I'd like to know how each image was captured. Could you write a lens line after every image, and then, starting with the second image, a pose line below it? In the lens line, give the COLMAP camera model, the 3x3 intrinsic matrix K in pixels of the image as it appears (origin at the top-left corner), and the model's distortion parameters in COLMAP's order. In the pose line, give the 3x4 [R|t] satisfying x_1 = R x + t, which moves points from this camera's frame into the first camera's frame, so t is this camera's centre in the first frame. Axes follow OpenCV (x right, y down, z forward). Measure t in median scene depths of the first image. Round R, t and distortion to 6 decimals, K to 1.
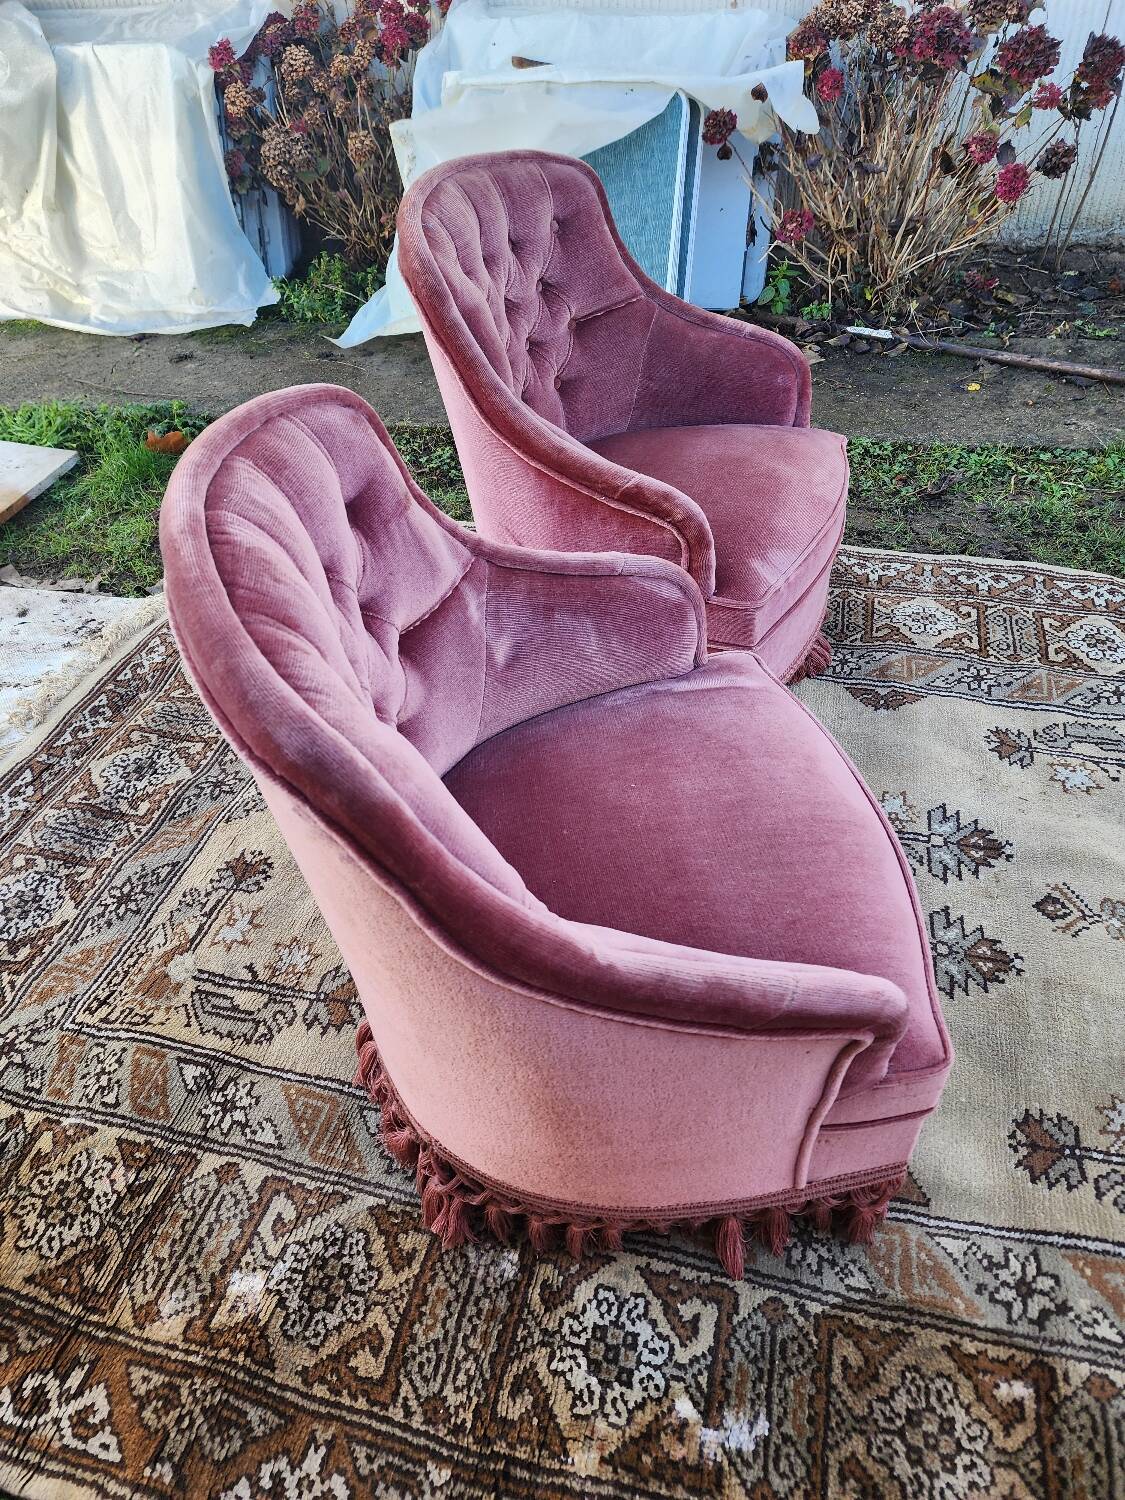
lens RADIAL K [[999.1, 0, 558.7], [0, 999.1, 754.3], [0, 0, 1]] dist [0.049023, -0.043908]
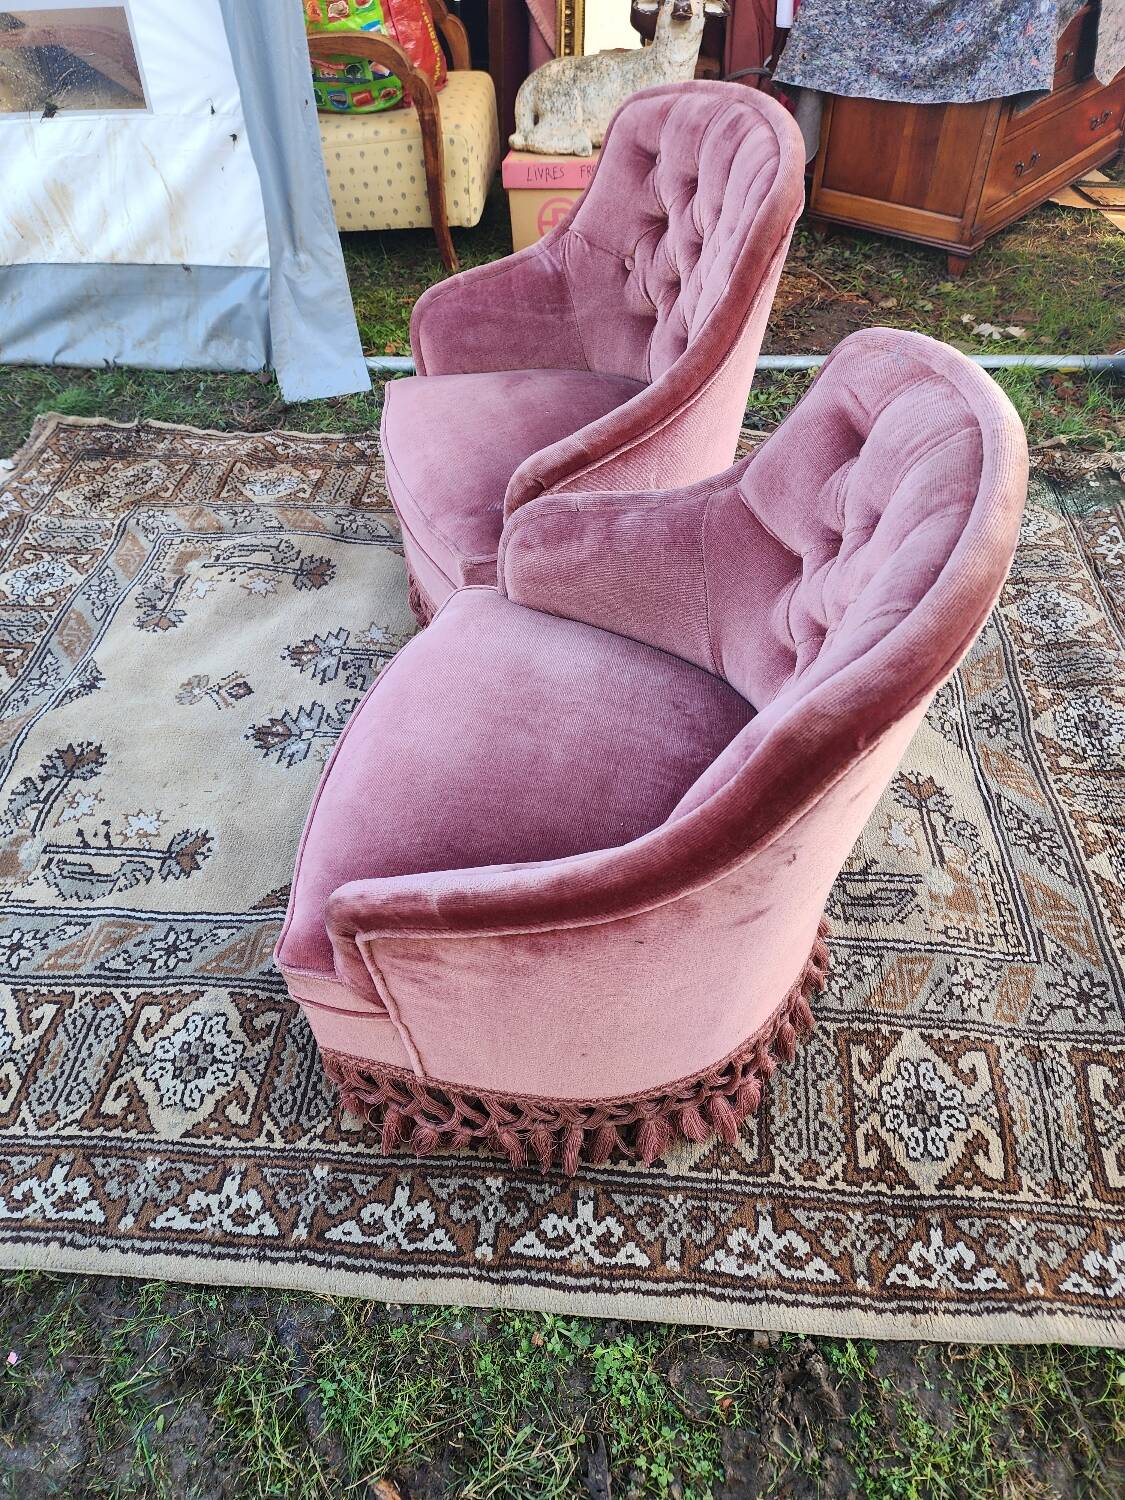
lens RADIAL K [[1007.3, 0, 542.7], [0, 1007.3, 726.9], [0, 0, 1]] dist [0.066767, -0.058456]
pose [[-0.984644, 0.165924, -0.054269, 0.243055], [-0.043055, 0.070453, 0.996585, -1.467348], [0.169181, 0.983619, -0.062227, 1.530115]]
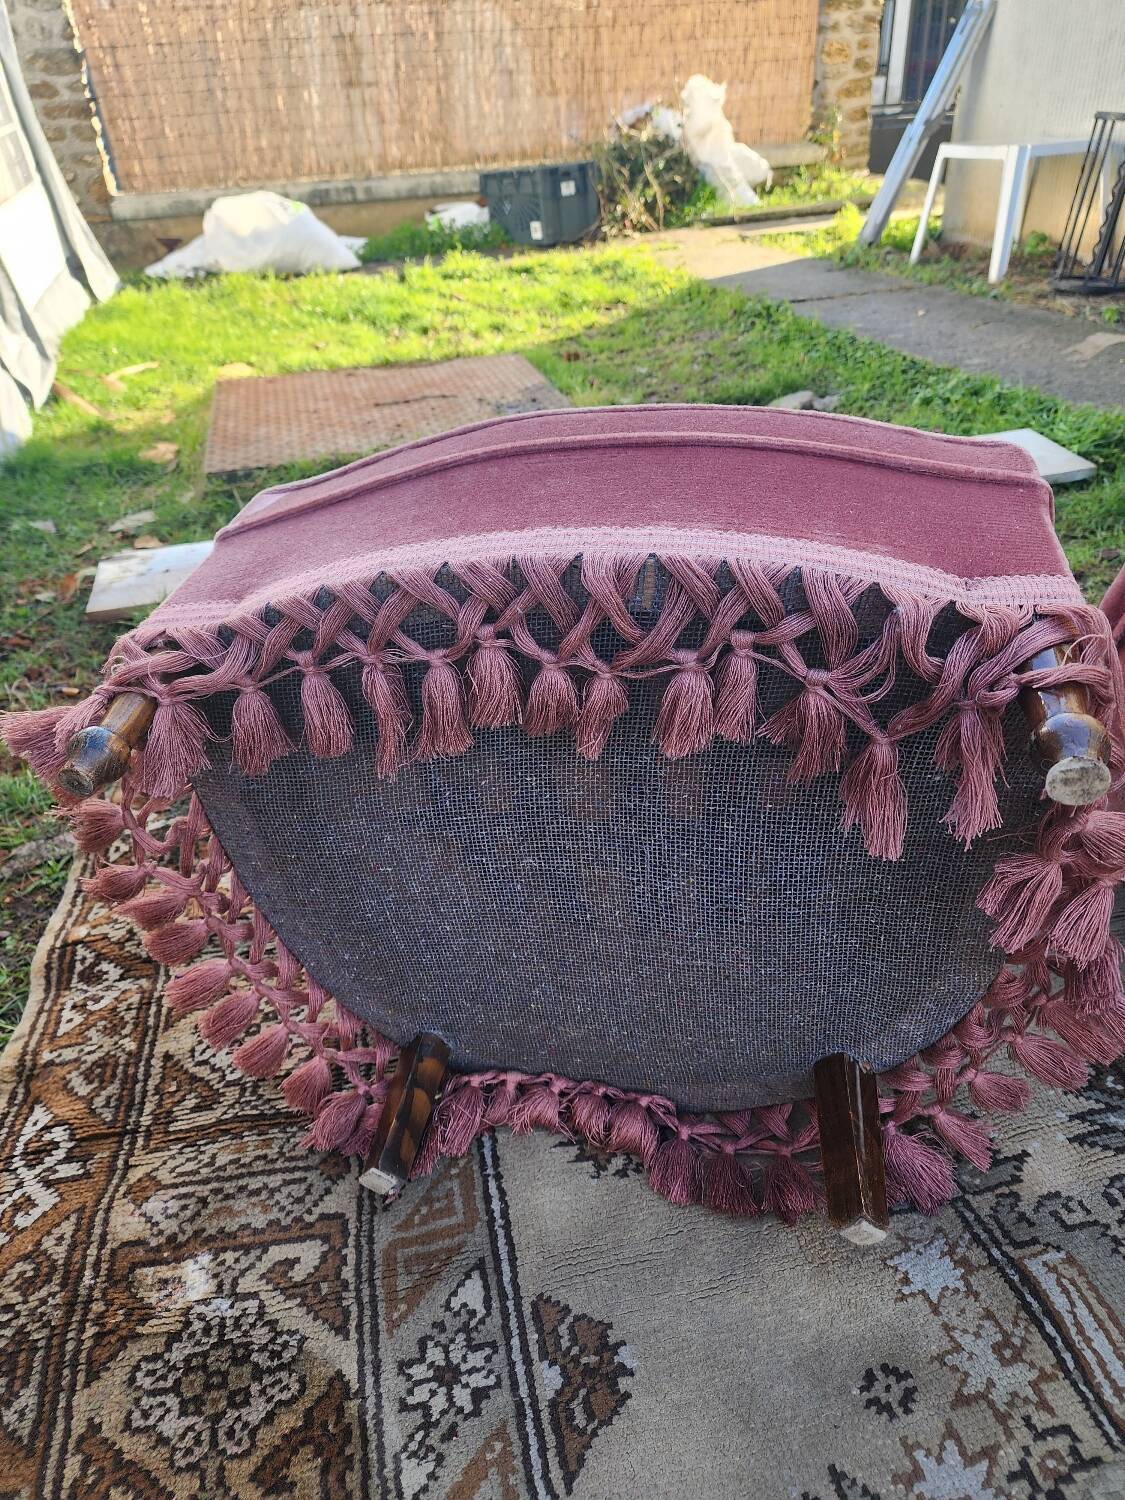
lens RADIAL K [[1007.3, 0, 552.7], [0, 1007.3, 724.0], [0, 0, 1]] dist [0.066767, -0.058456]
pose [[0.438026, 0.497635, -0.748660, 0.164148], [-0.571377, 0.797061, 0.195506, -0.094759], [0.694018, 0.342131, 0.633471, 0.554872]]
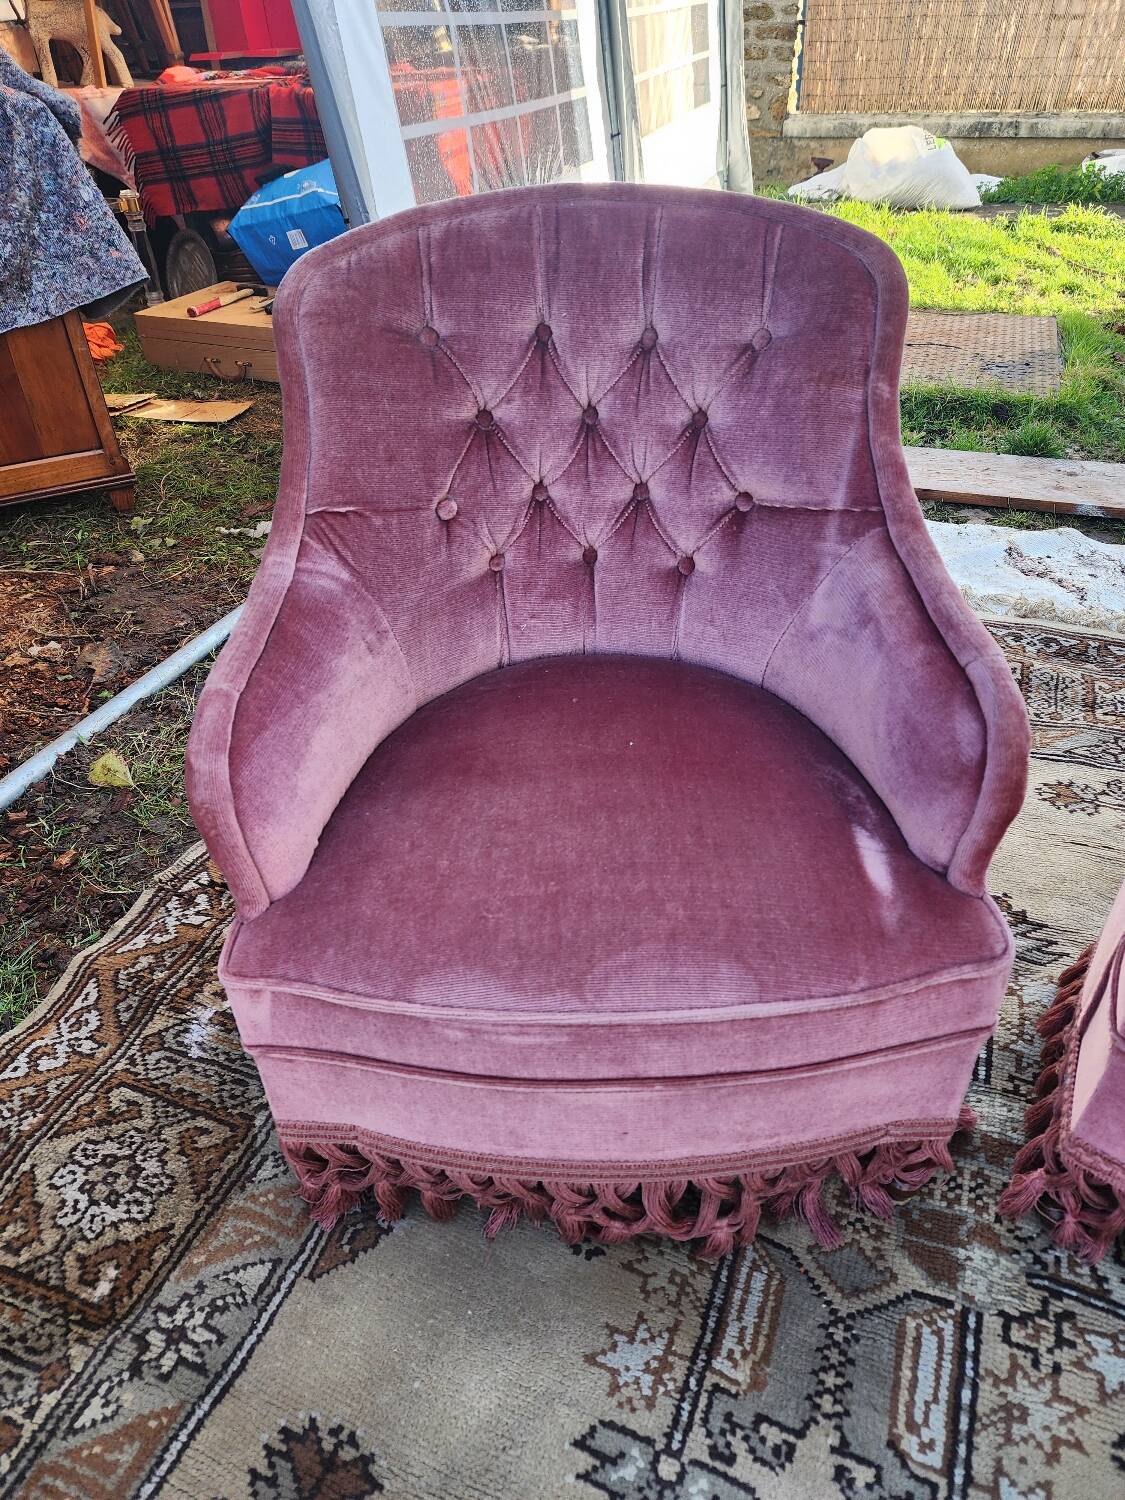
lens RADIAL K [[1007.3, 0, 570.7], [0, 1007.3, 733.8], [0, 0, 1]] dist [0.066767, -0.058456]
pose [[-0.138484, 0.610740, -0.779627, 0.734451], [-0.632551, 0.551176, 0.544137, -0.404185], [0.762038, 0.568508, 0.309995, 0.661129]]
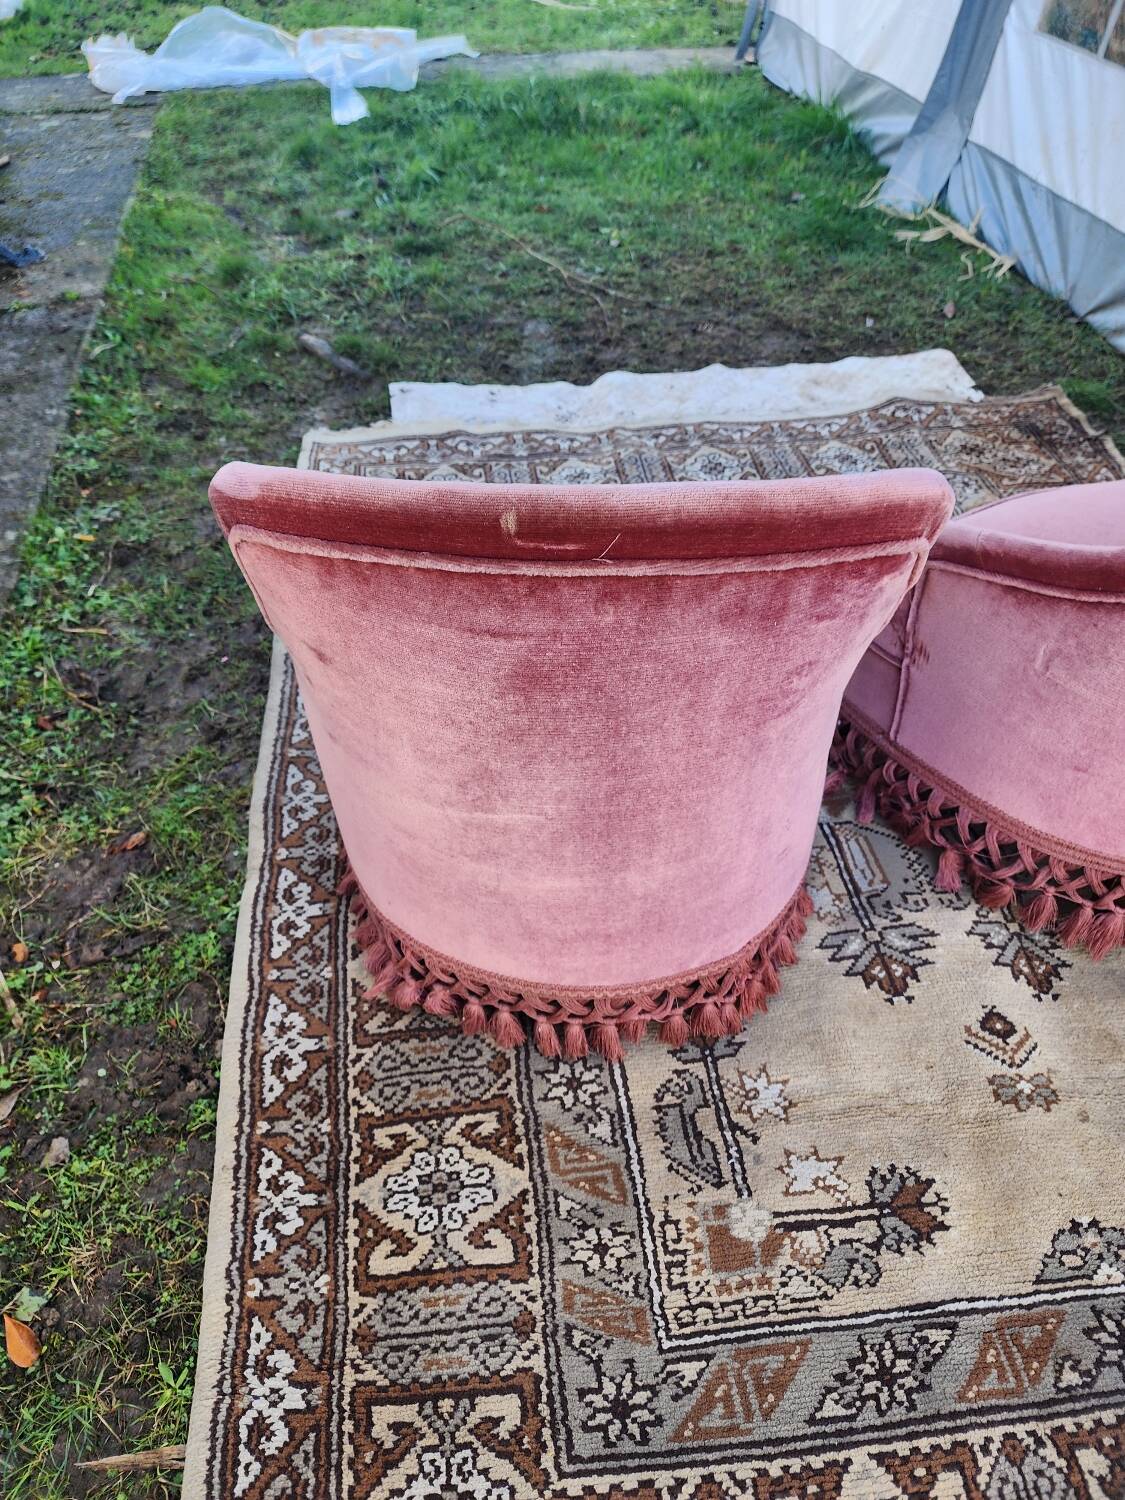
lens RADIAL K [[1007.3, 0, 555.3], [0, 1007.3, 747.6], [0, 0, 1]] dist [0.066767, -0.058456]
pose [[-0.359122, -0.609347, 0.706914, -0.663675], [0.628071, 0.402470, 0.665991, -1.131163], [-0.690332, 0.683165, 0.238177, 1.307216]]
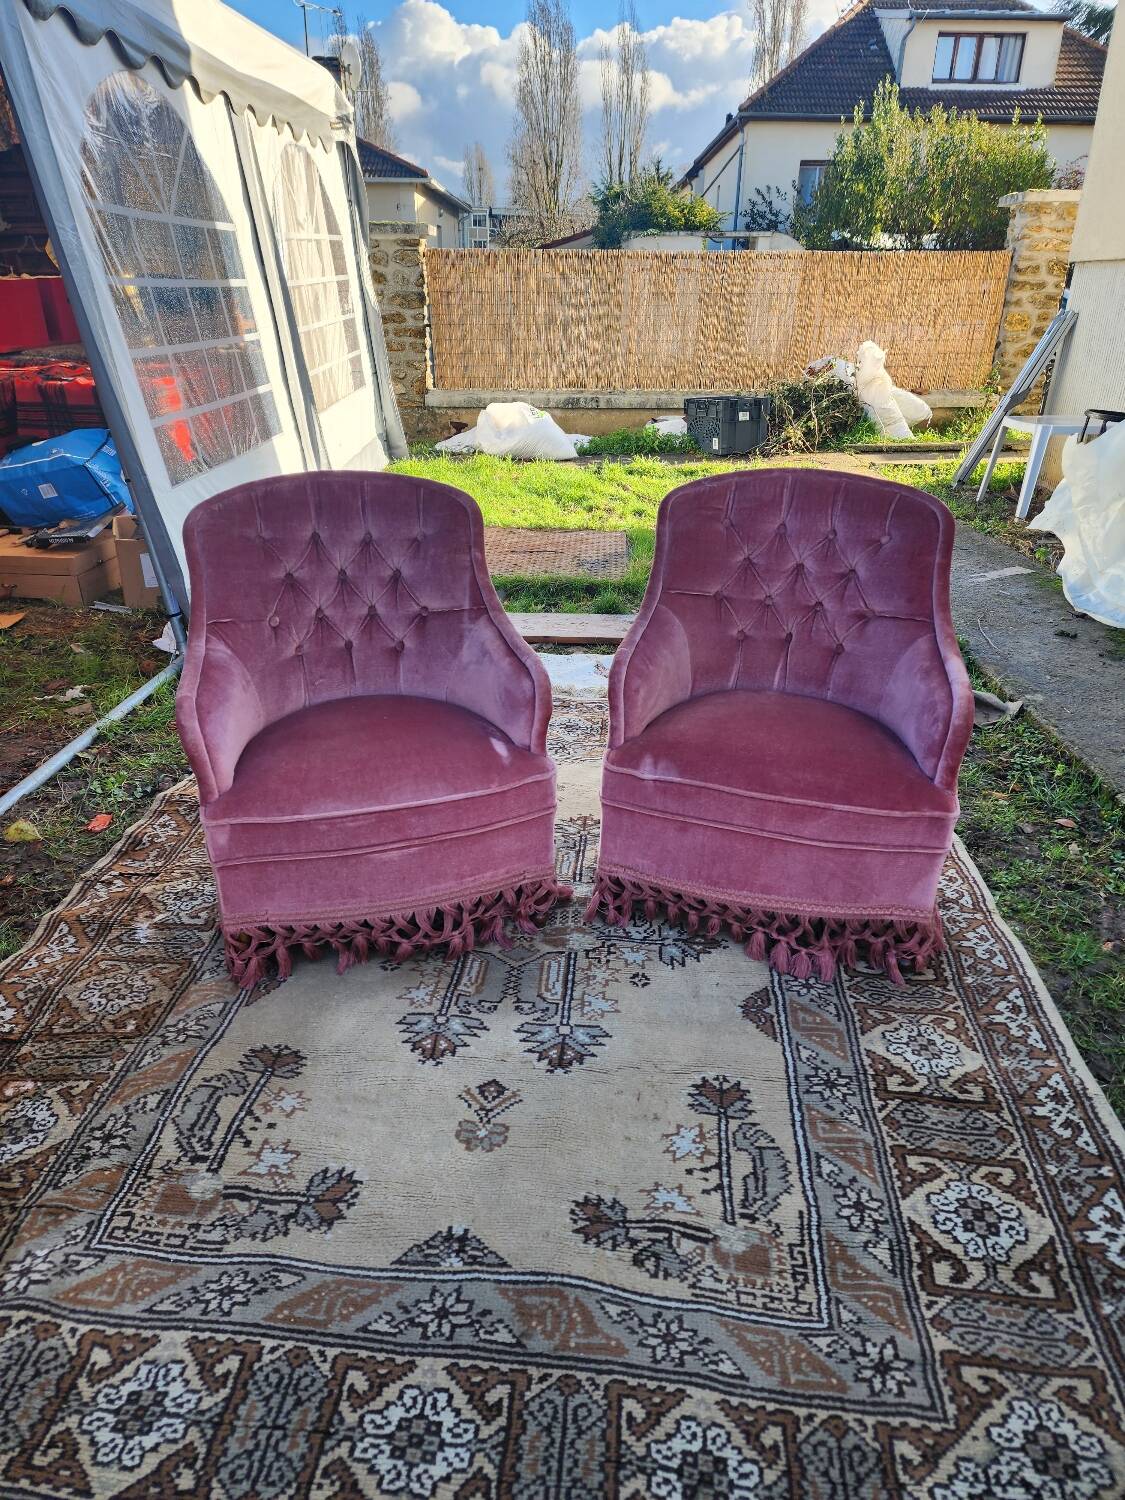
lens RADIAL K [[1007.3, 0, 553.5], [0, 1007.3, 747.0], [0, 0, 1]] dist [0.066767, -0.058456]
pose [[0.151370, 0.450188, -0.880010, 1.702076], [-0.661622, 0.707578, 0.248171, -0.570331], [0.734400, 0.544668, 0.404961, 0.495419]]
